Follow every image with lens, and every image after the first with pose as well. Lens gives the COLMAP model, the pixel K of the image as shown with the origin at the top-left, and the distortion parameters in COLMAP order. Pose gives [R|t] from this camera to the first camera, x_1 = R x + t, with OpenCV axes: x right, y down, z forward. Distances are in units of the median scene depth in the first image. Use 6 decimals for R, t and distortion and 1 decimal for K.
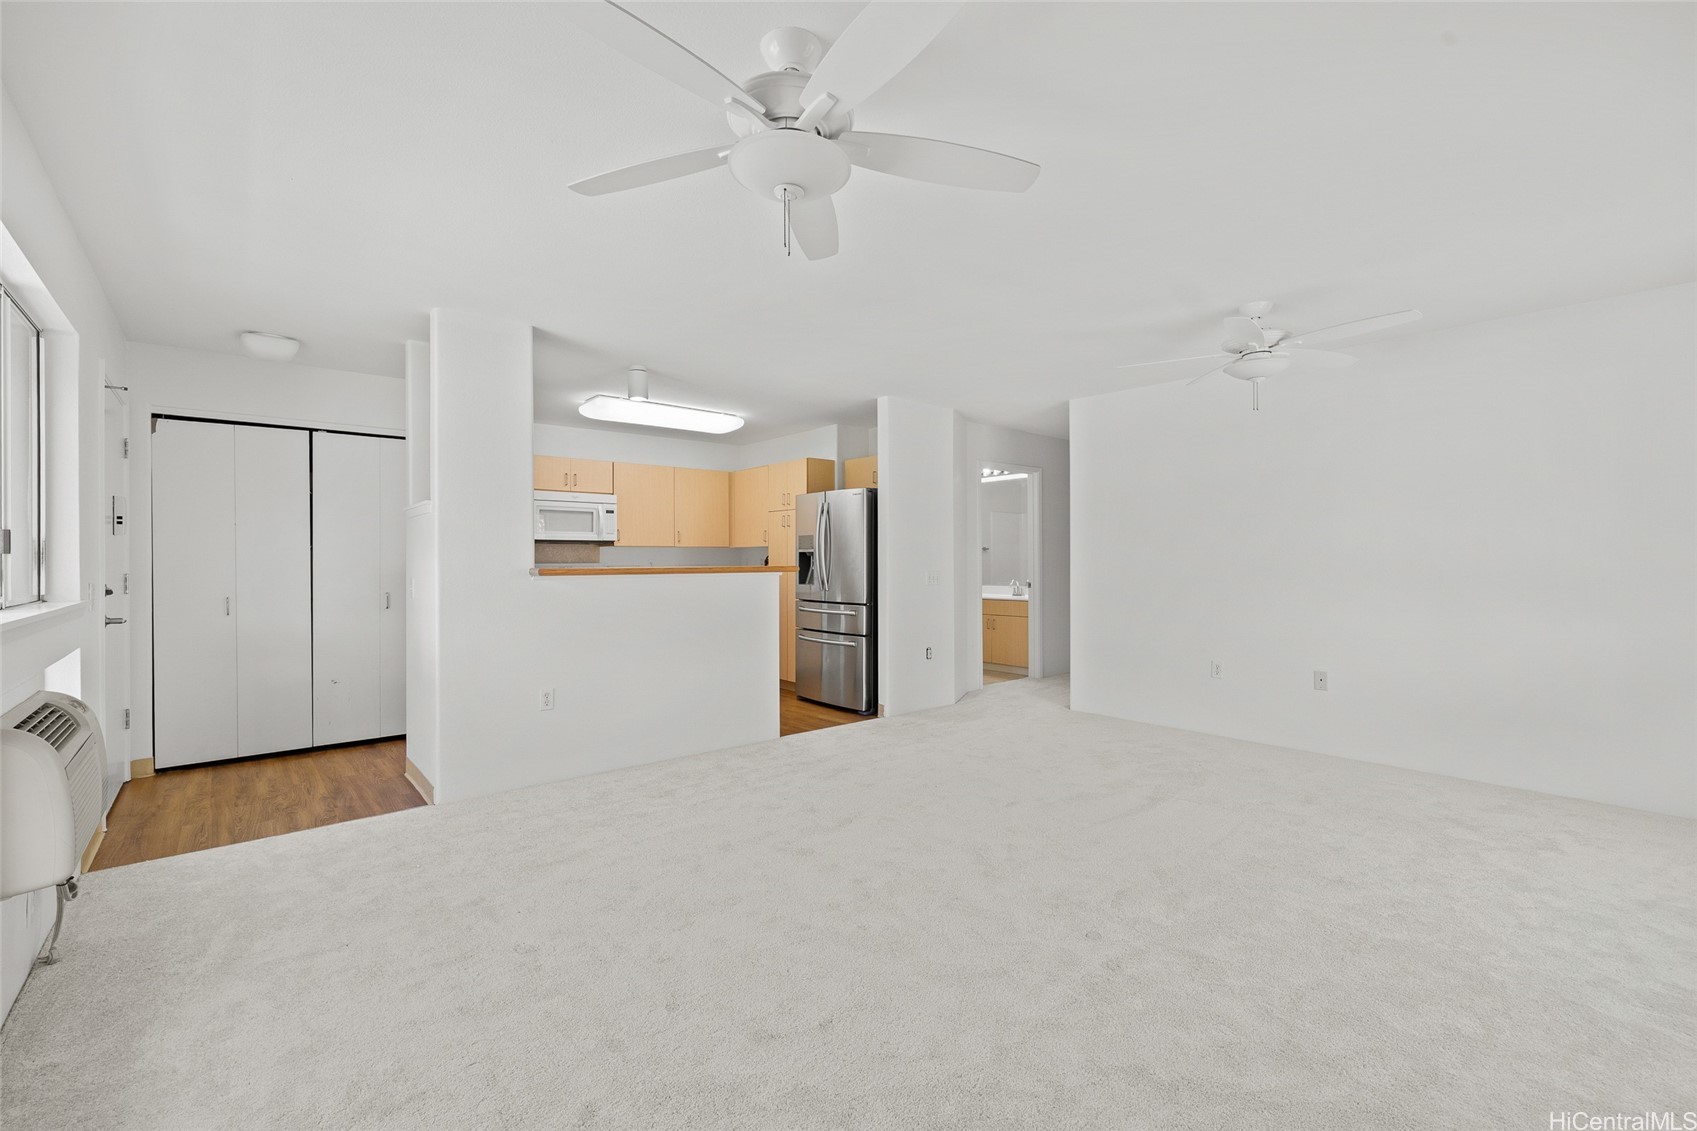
lens RADIAL K [[722.0, 0, 846.5], [0, 722.0, 562.0], [0, 0, 1]] dist [-0.002014, -0.000145]
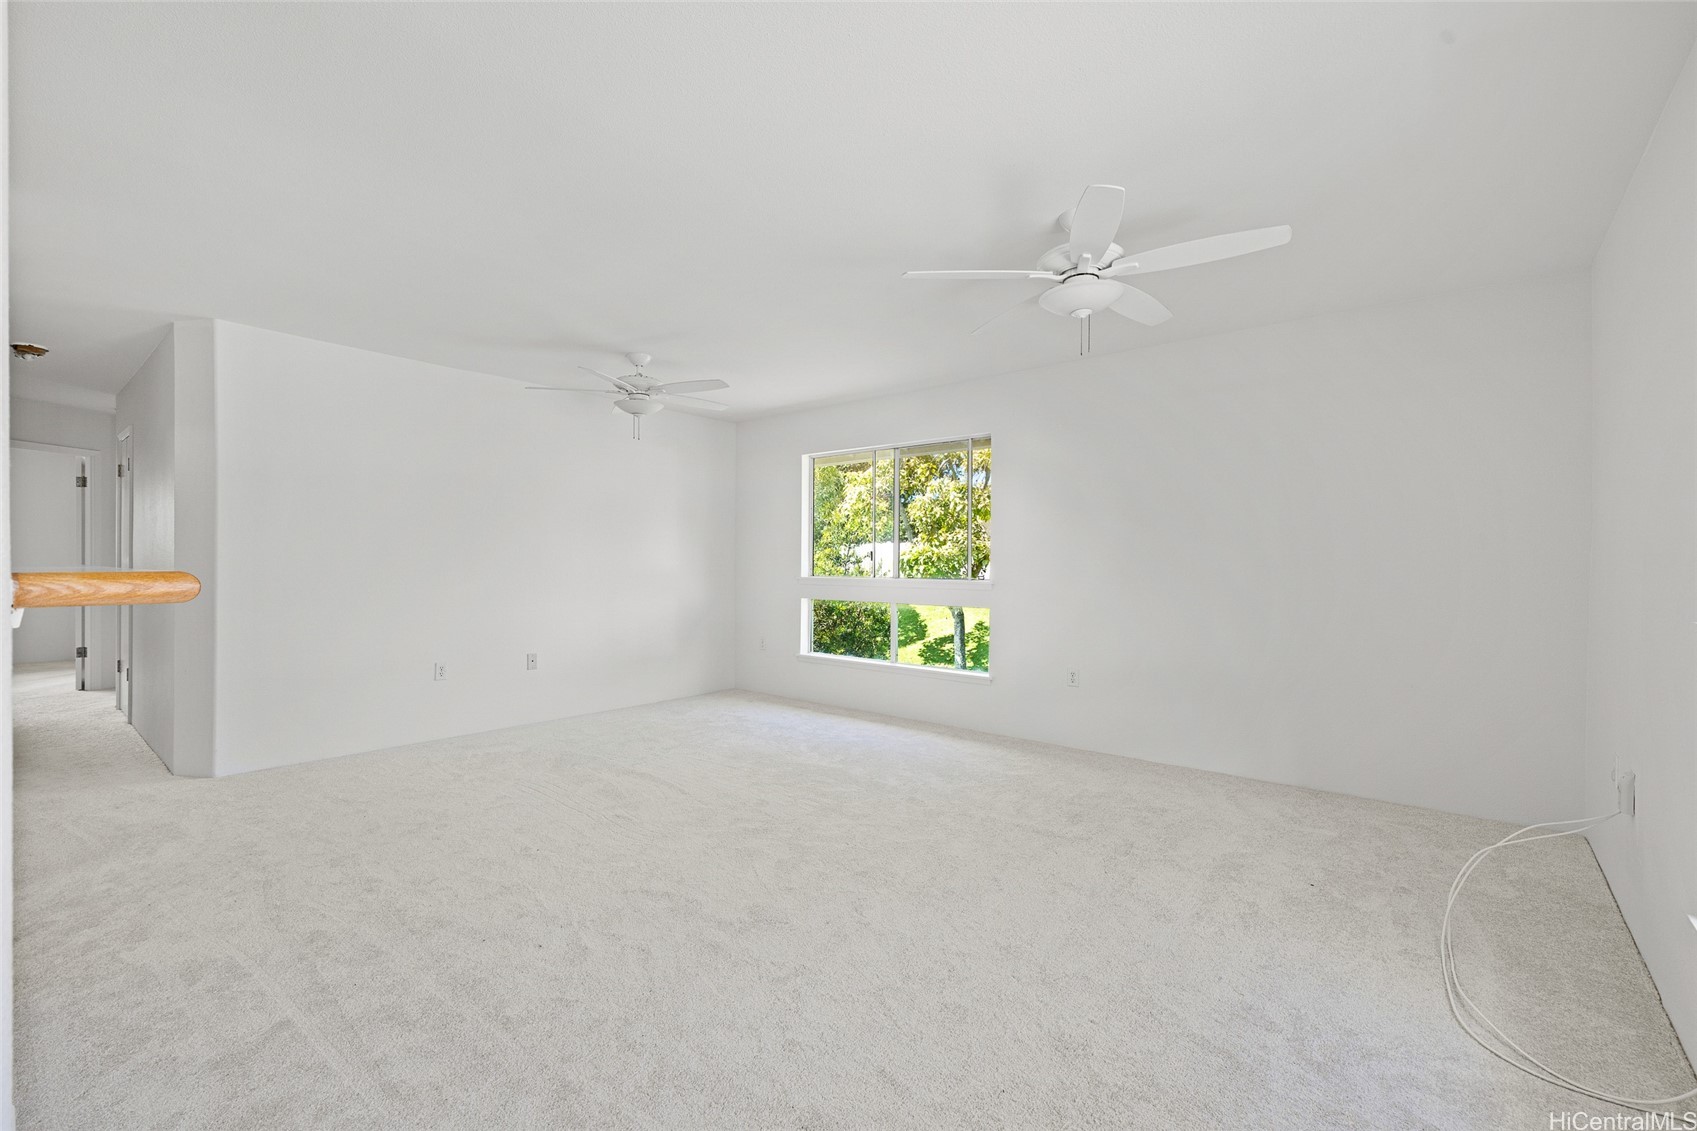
lens RADIAL K [[722.0, 0, 846.5], [0, 722.0, 562.0], [0, 0, 1]] dist [-0.002014, -0.000145]
pose [[-0.159625, 0.000599, 0.987178, -0.463848], [-0.001347, 0.999999, -0.000824, 0.001930], [-0.987177, -0.001461, -0.159624, 0.536101]]
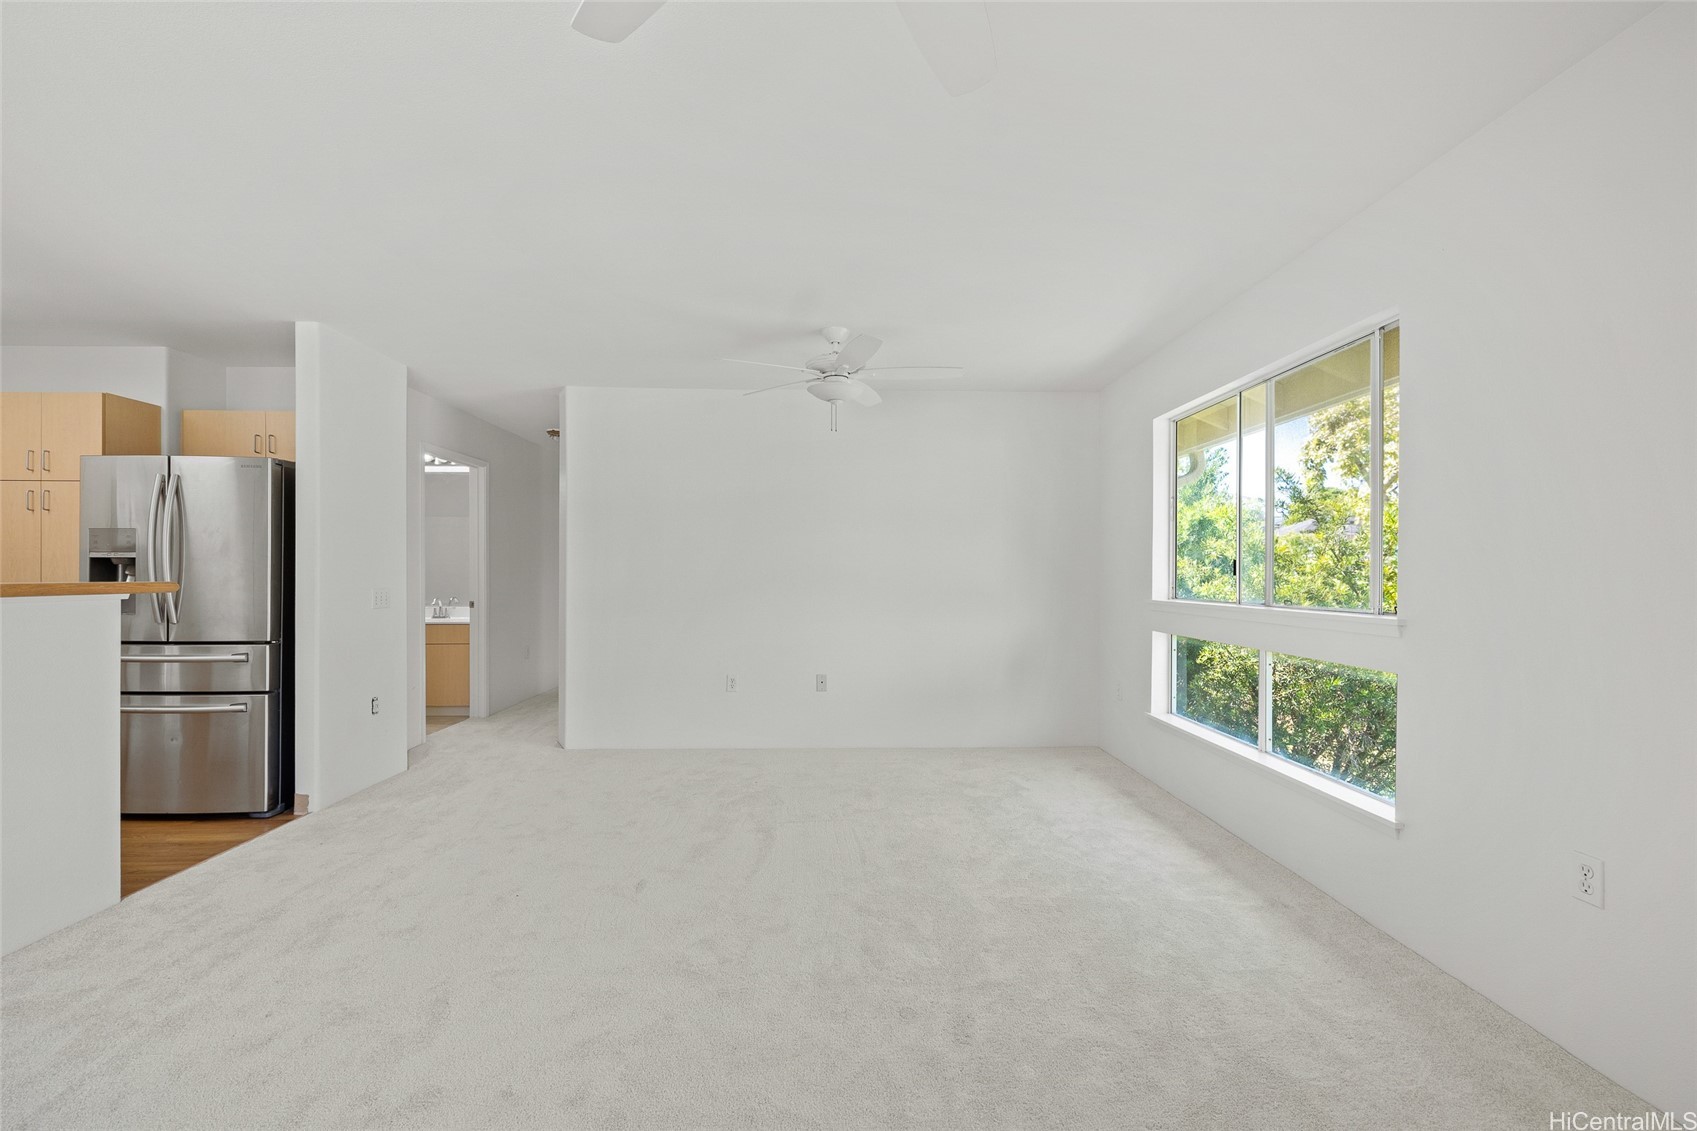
lens RADIAL K [[721.0, 0, 847.8], [0, 721.0, 576.9], [0, 0, 1]] dist [0.000622, -0.000002]
pose [[0.628350, 0.002977, 0.777925, -0.147688], [-0.002545, 0.999995, -0.001771, 0.001476], [-0.777926, -0.000868, 0.628355, 0.209352]]
